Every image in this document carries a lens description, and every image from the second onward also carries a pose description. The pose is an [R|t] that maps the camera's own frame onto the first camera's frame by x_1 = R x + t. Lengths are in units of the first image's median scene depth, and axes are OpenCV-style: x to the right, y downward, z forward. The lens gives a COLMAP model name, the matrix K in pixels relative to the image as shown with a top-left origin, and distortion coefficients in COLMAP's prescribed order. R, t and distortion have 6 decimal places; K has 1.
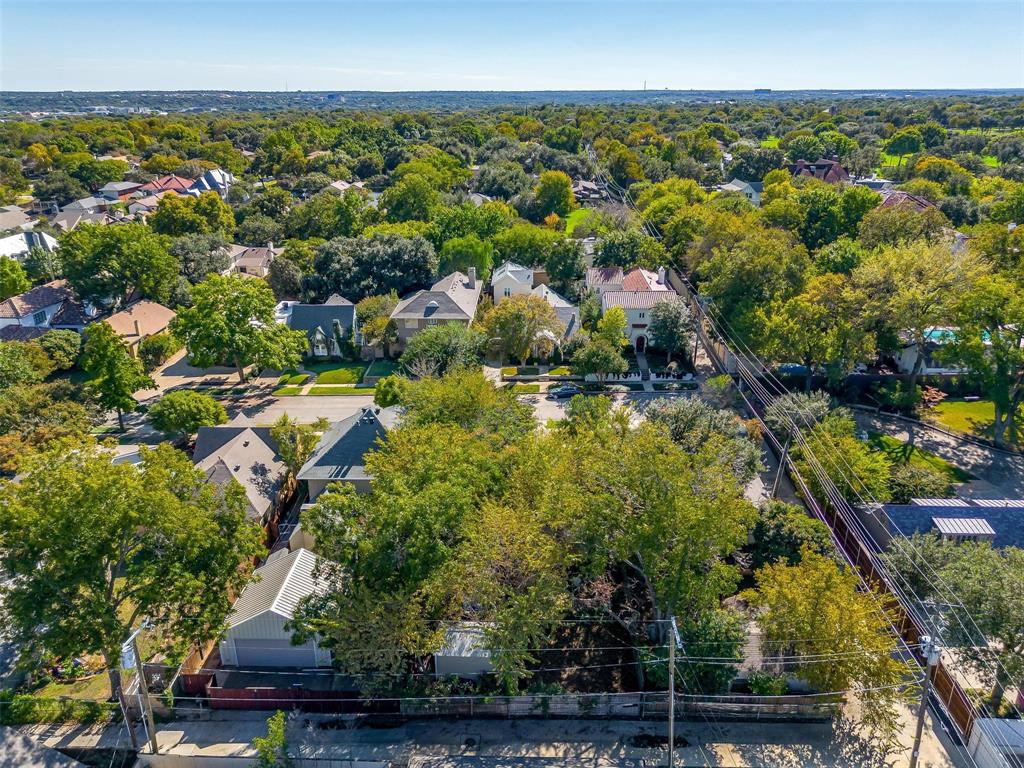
lens RADIAL K [[730.5, 0, 512.5], [0, 730.5, 398.2], [0, 0, 1]] dist [0.083921, -0.091192]
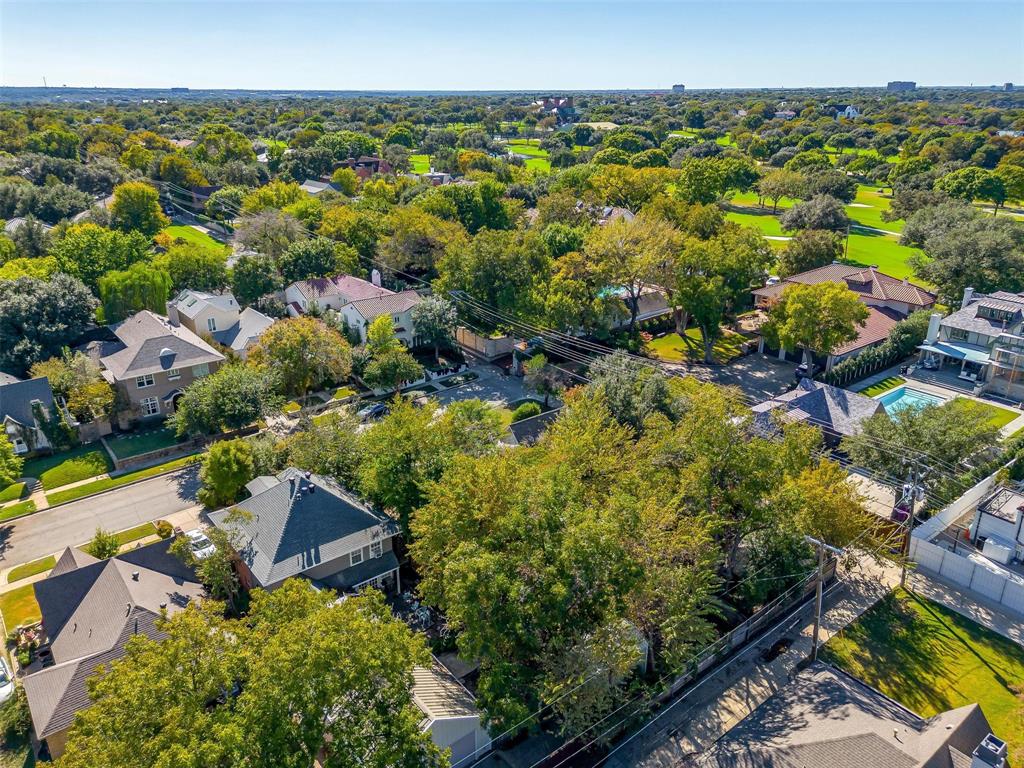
lens RADIAL K [[730.5, 0, 512.5], [0, 730.5, 398.2], [0, 0, 1]] dist [0.083921, -0.091192]
pose [[0.766424, -0.245396, 0.593612, -0.324478], [0.244920, 0.965975, 0.083107, -0.054953], [-0.593808, 0.081692, 0.800449, 0.120354]]
